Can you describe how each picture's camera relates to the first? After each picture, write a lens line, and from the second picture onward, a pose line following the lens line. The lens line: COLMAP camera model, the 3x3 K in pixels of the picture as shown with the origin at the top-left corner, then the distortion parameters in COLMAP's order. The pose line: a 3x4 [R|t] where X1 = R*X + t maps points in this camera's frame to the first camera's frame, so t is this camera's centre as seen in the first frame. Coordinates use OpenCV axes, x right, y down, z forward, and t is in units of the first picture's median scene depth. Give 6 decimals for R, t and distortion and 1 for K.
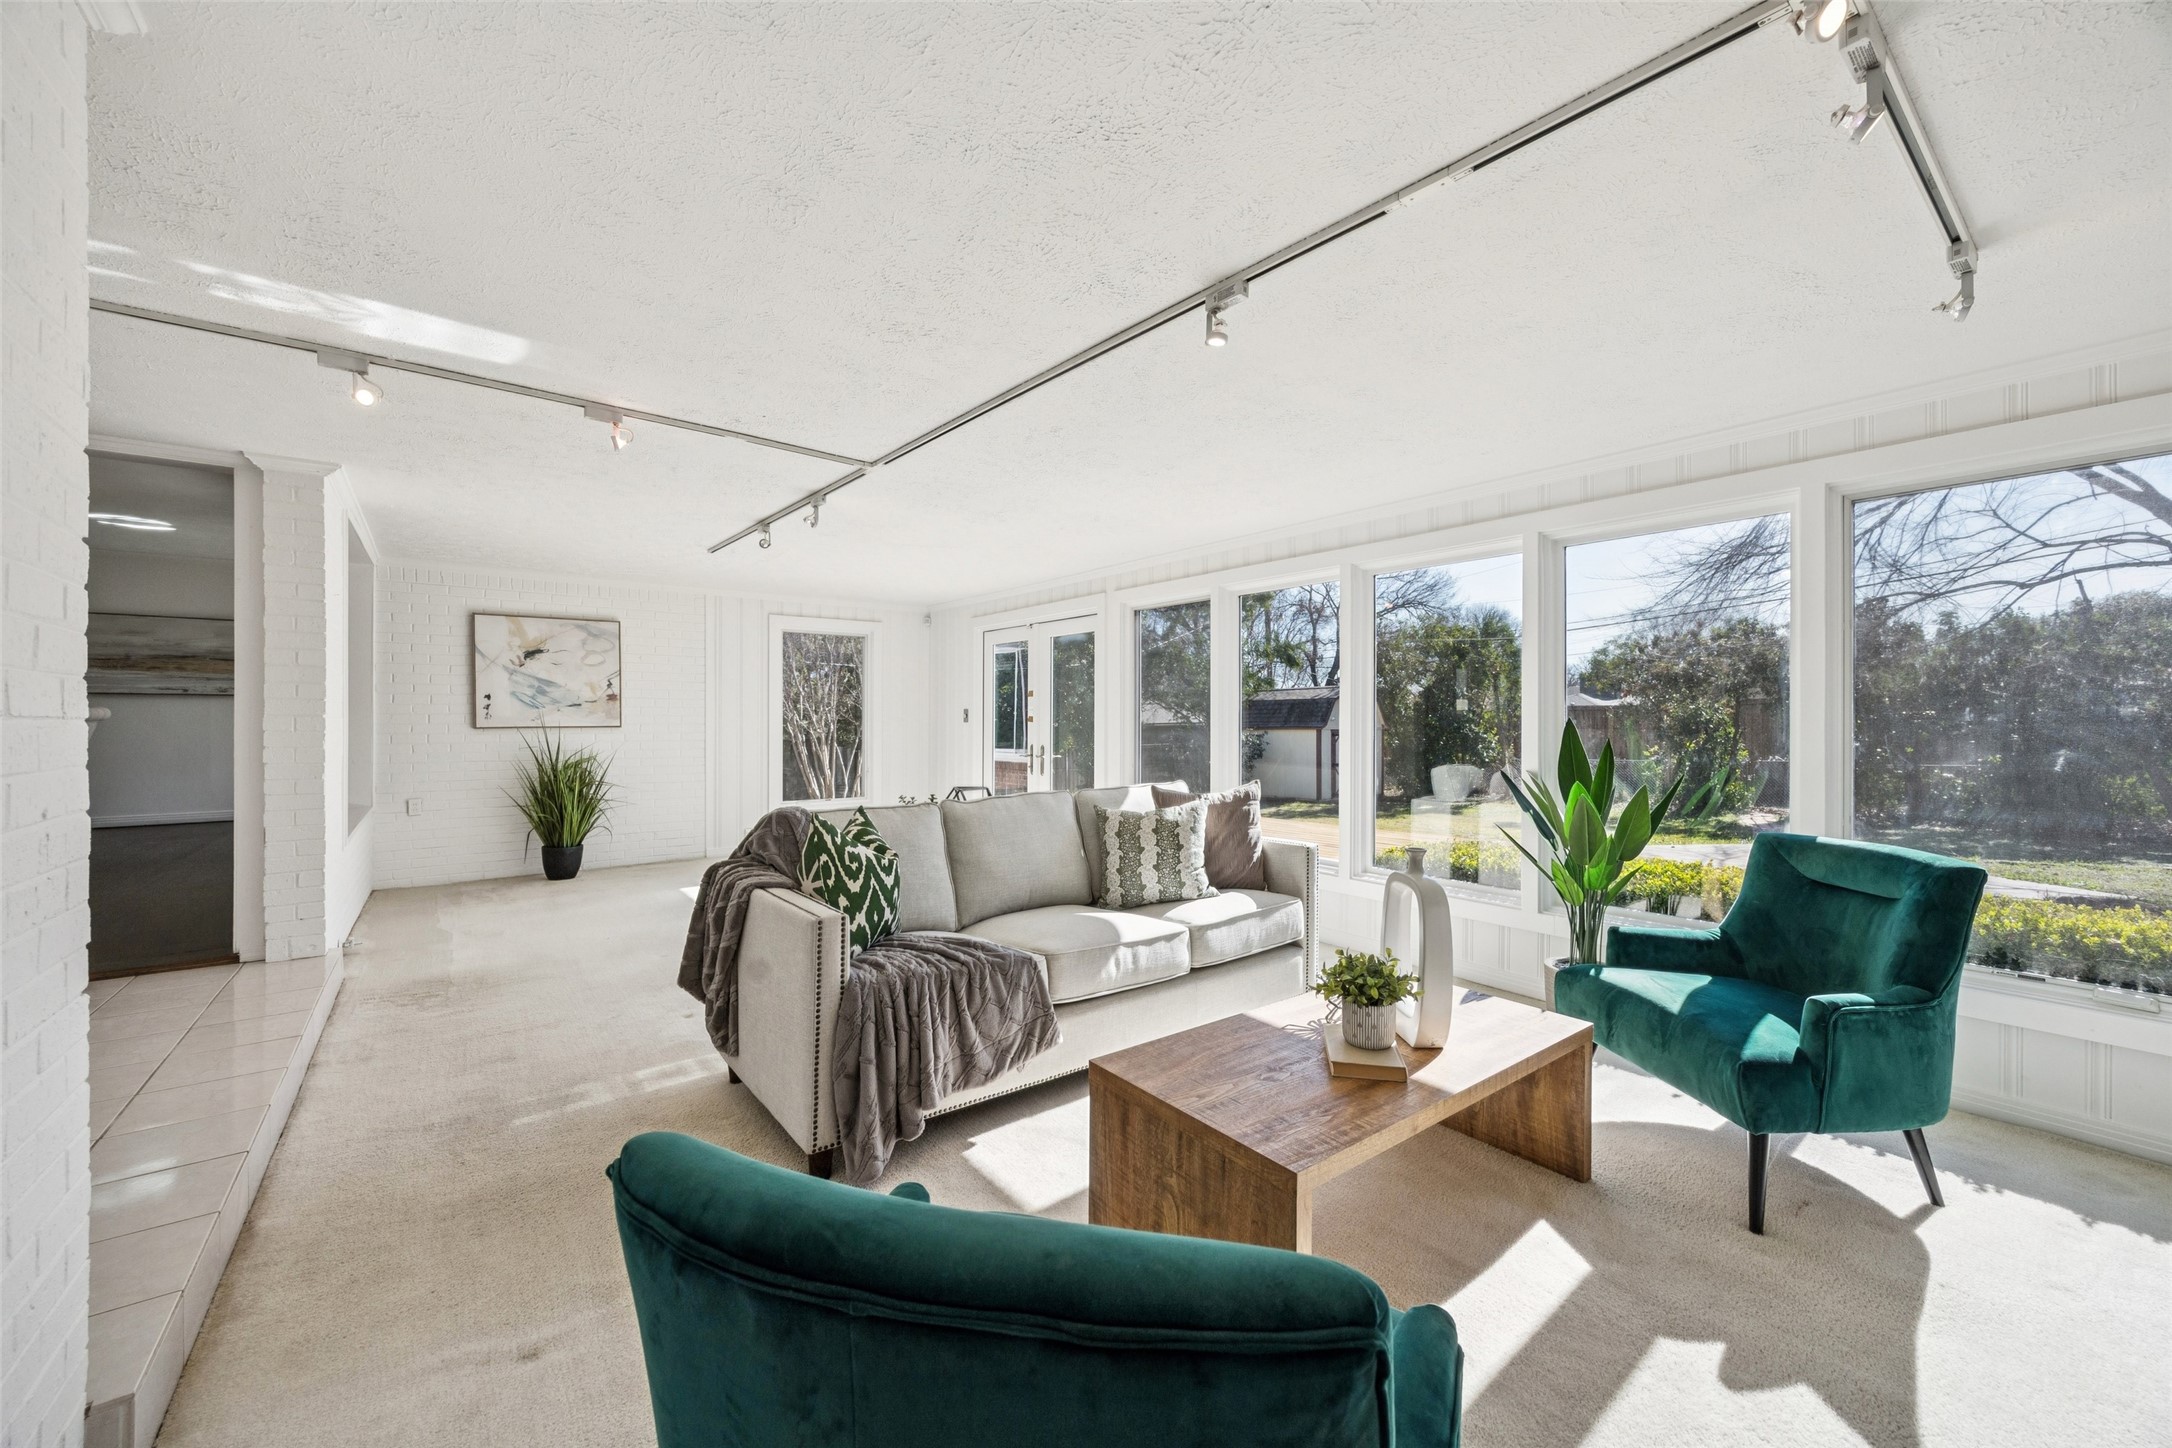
lens RADIAL K [[828.3, 0, 1068.1], [0, 828.3, 714.8], [0, 0, 1]] dist [0.000929, -0.000038]
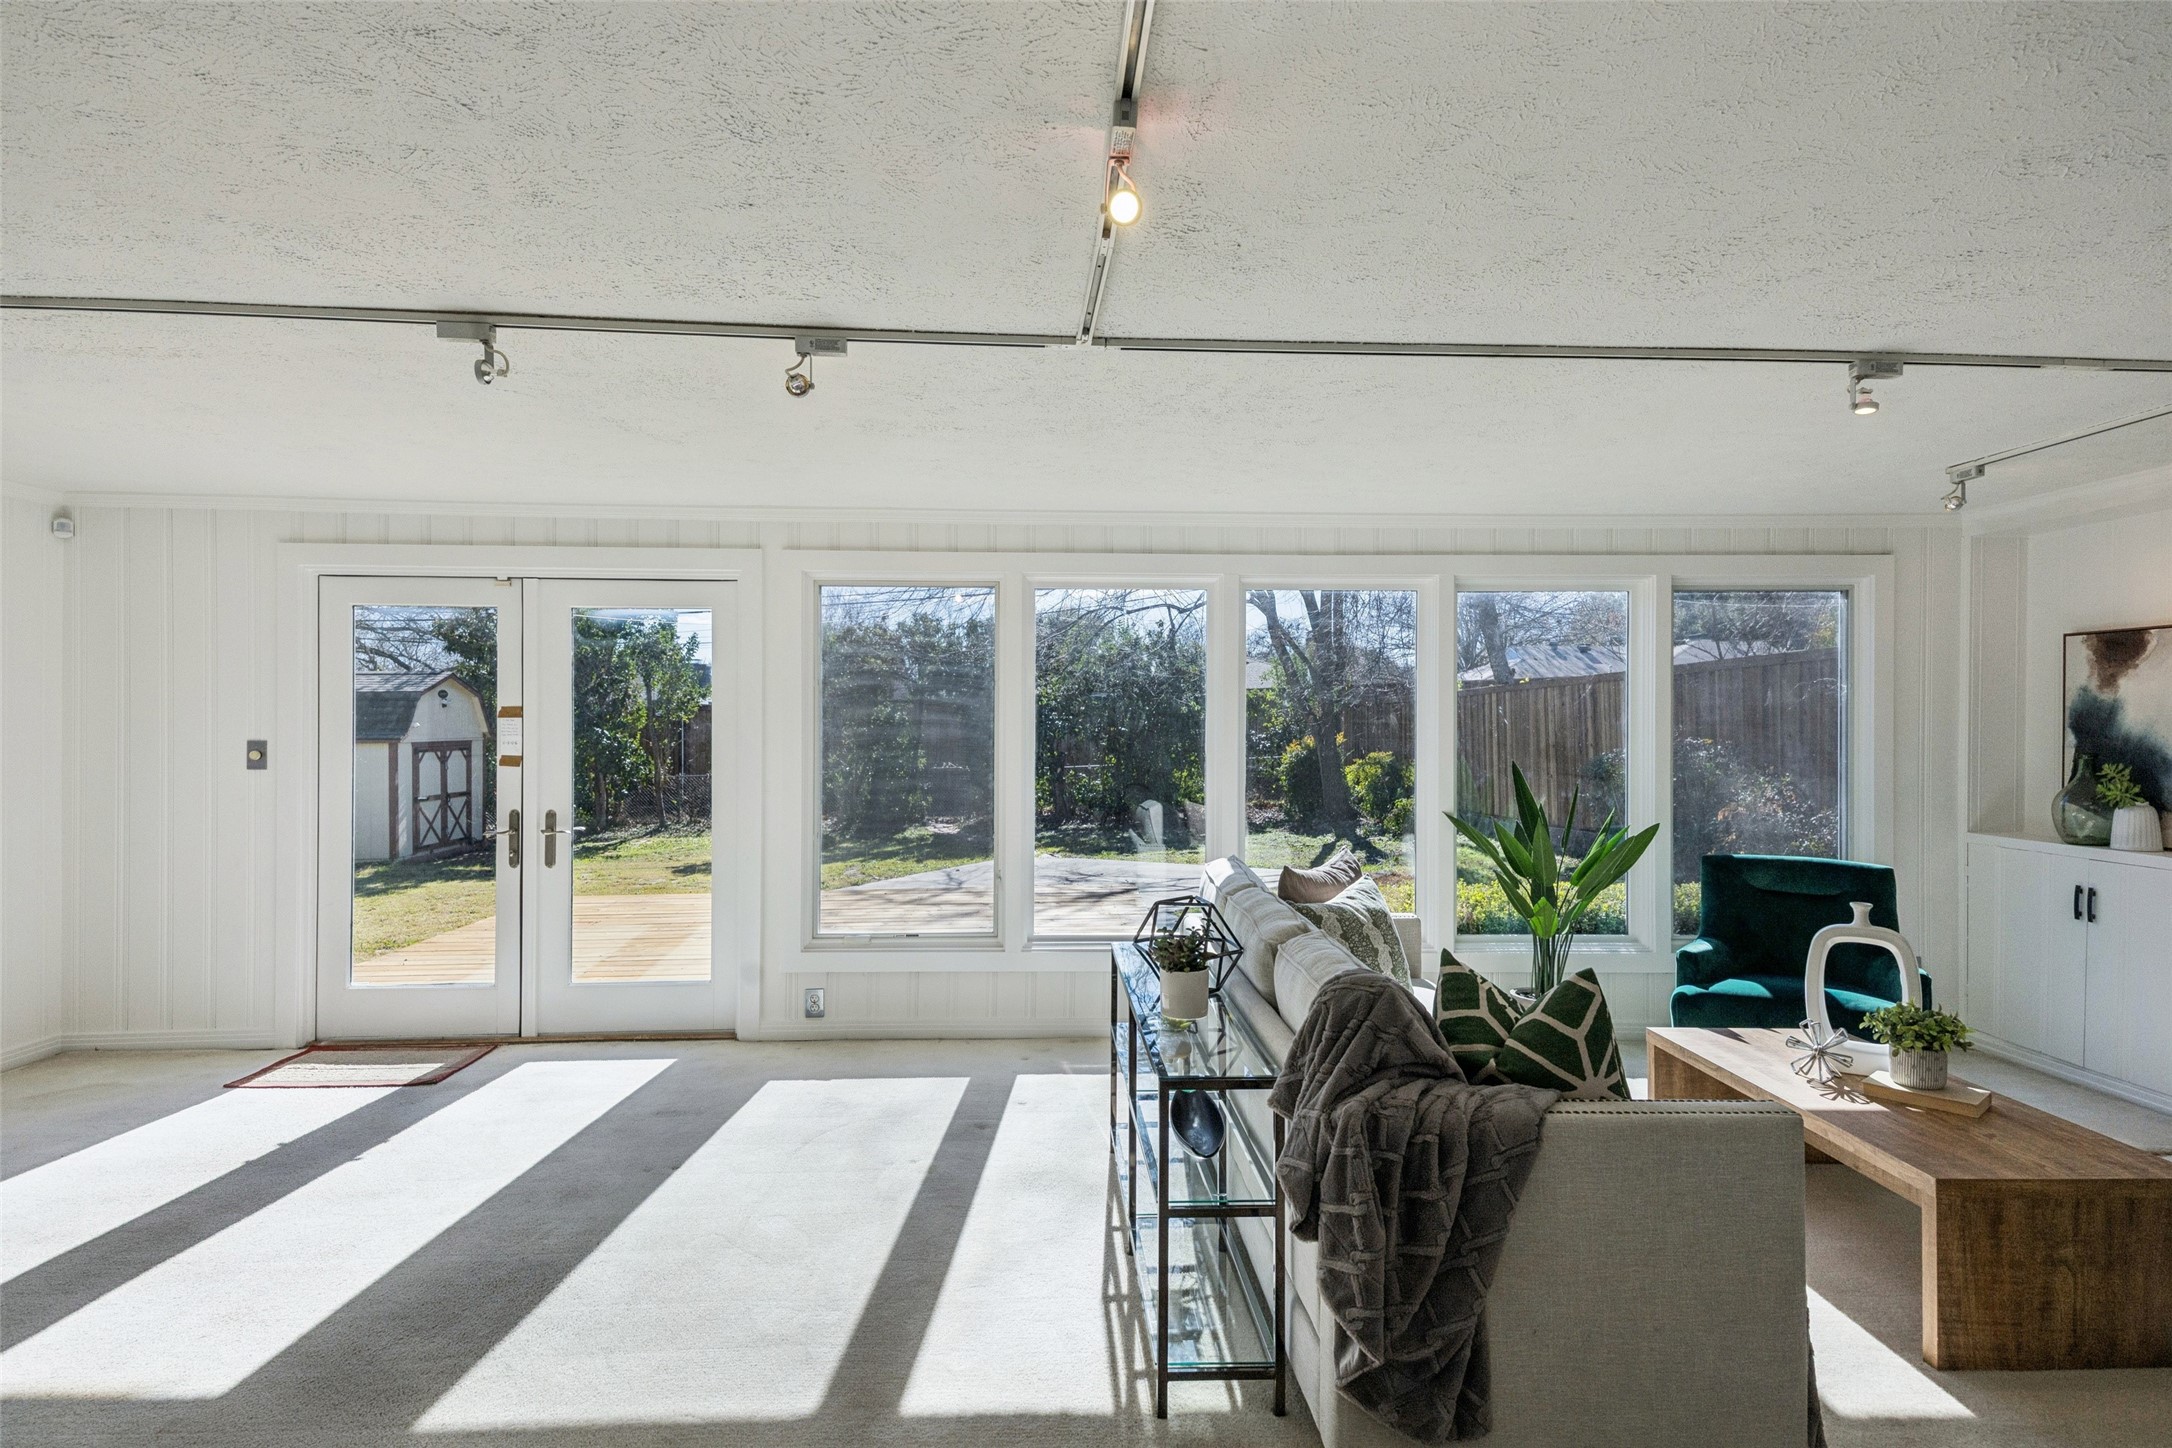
lens RADIAL K [[1163.0, 0, 1086.0], [0, 1163.0, 724.0], [0, 0, 1]] dist [0.095227, -0.050420]
pose [[0.566243, -0.007197, 0.824207, -1.291511], [-0.003772, 0.999929, 0.011323, -0.080260], [-0.824229, -0.009520, 0.566176, 0.818053]]
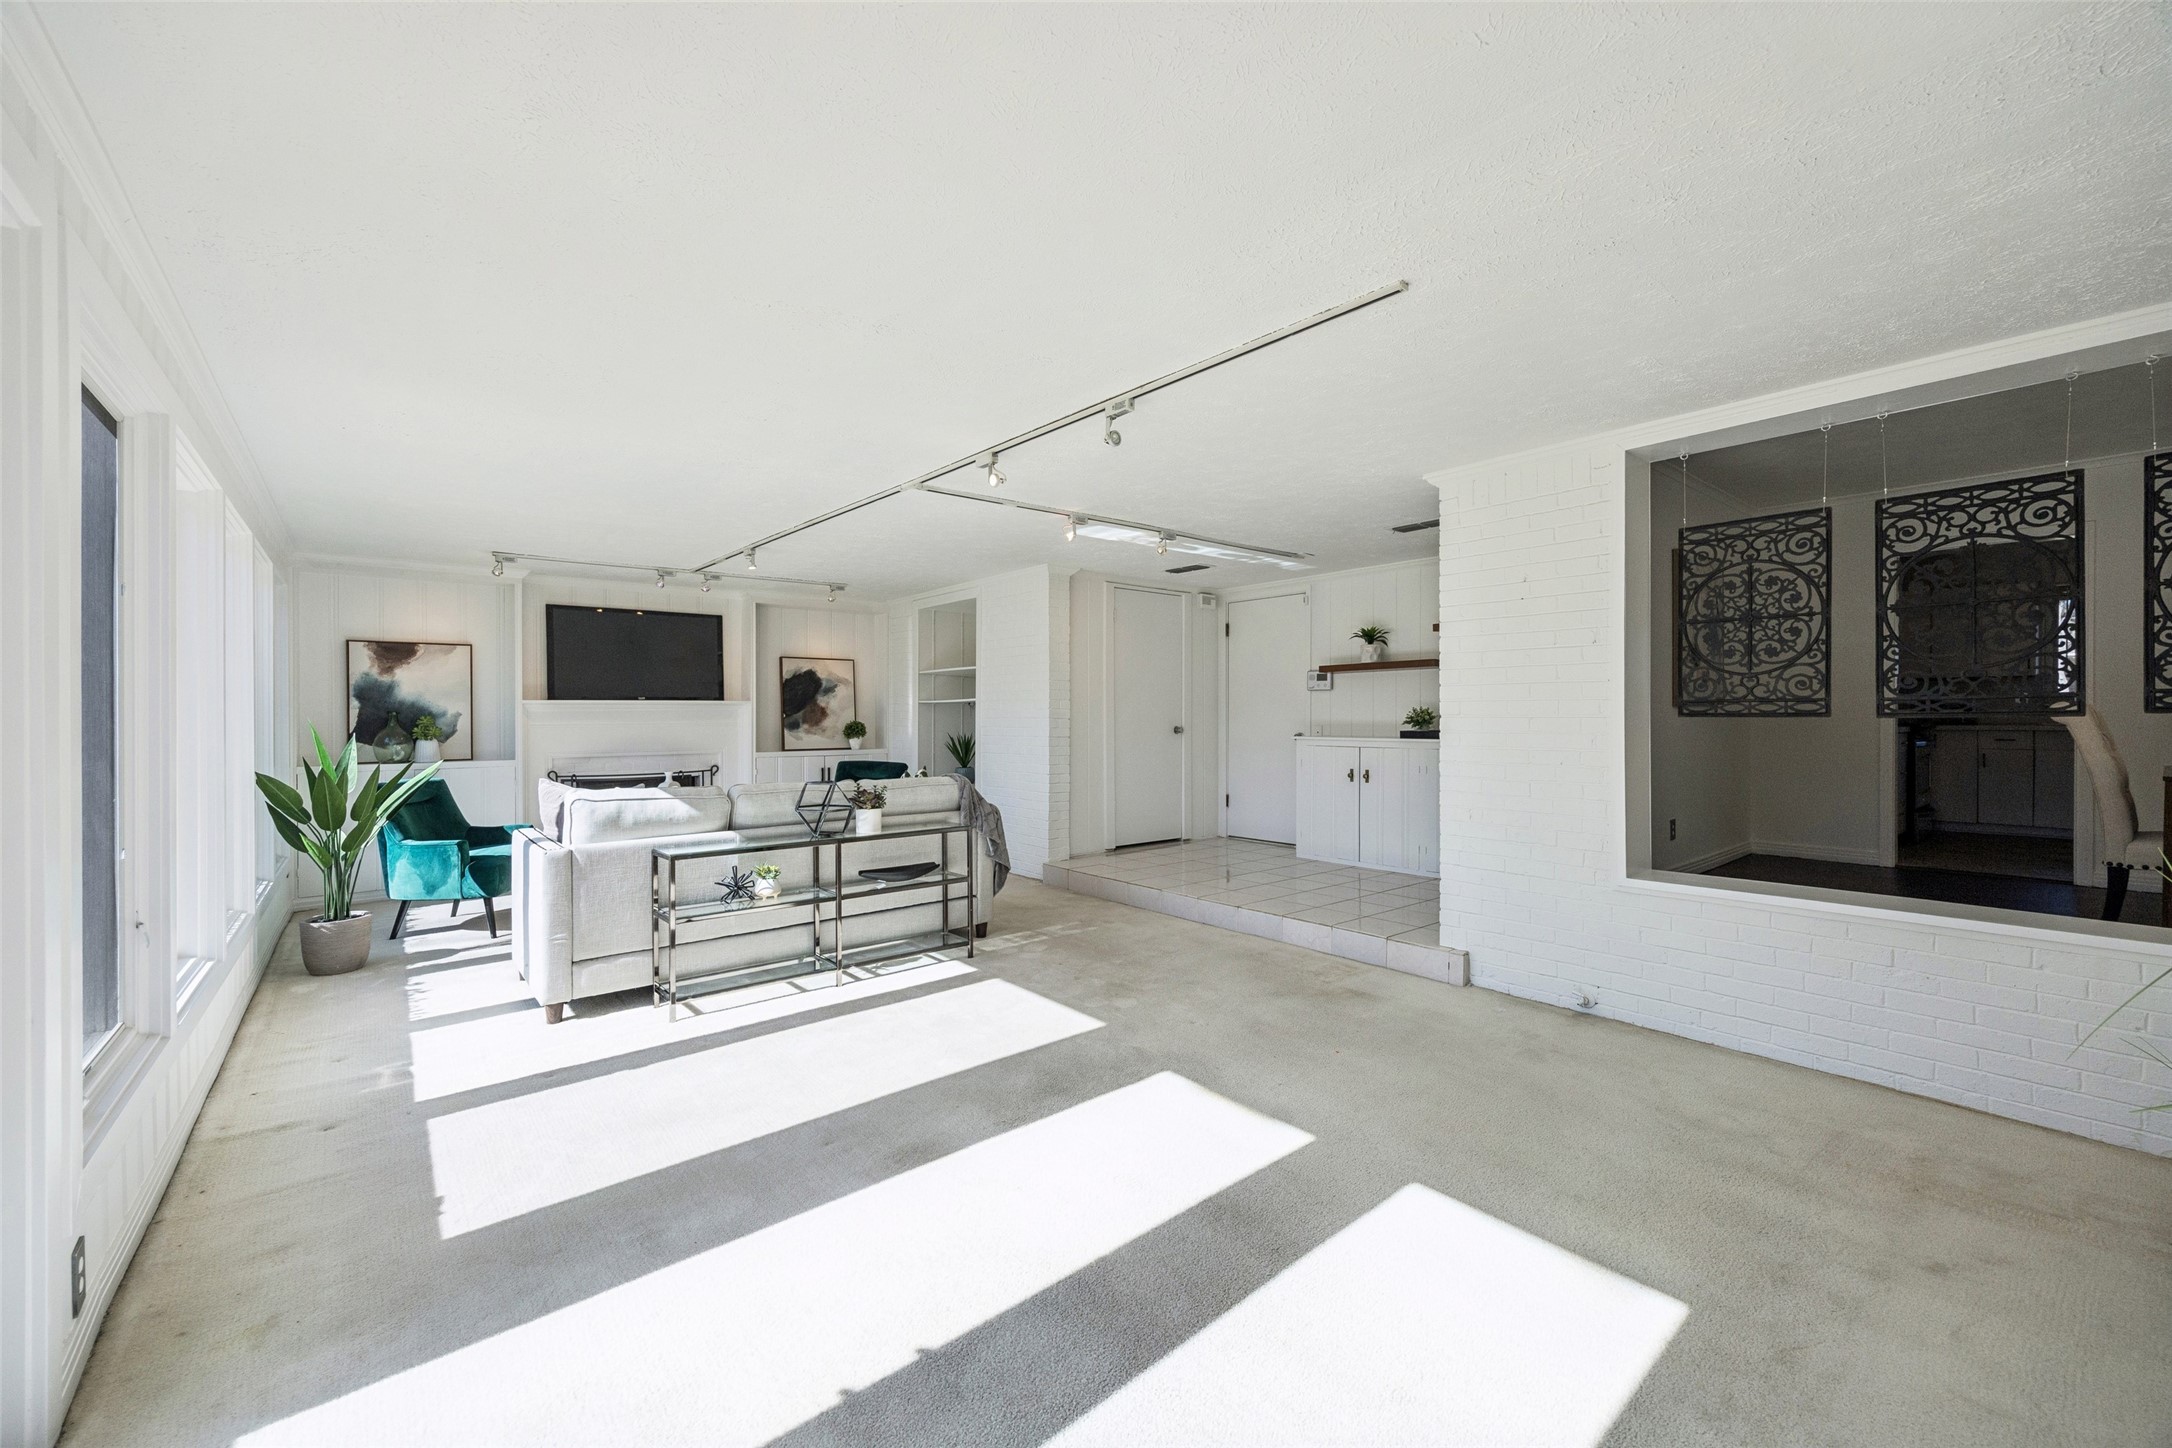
lens RADIAL K [[828.3, 0, 1068.1], [0, 828.3, 714.8], [0, 0, 1]] dist [0.000929, -0.000038]
pose [[-0.999169, -0.002885, -0.040650, -0.581260], [-0.002797, 0.999994, -0.002225, -0.008277], [0.040656, -0.002109, -0.999171, 2.967620]]
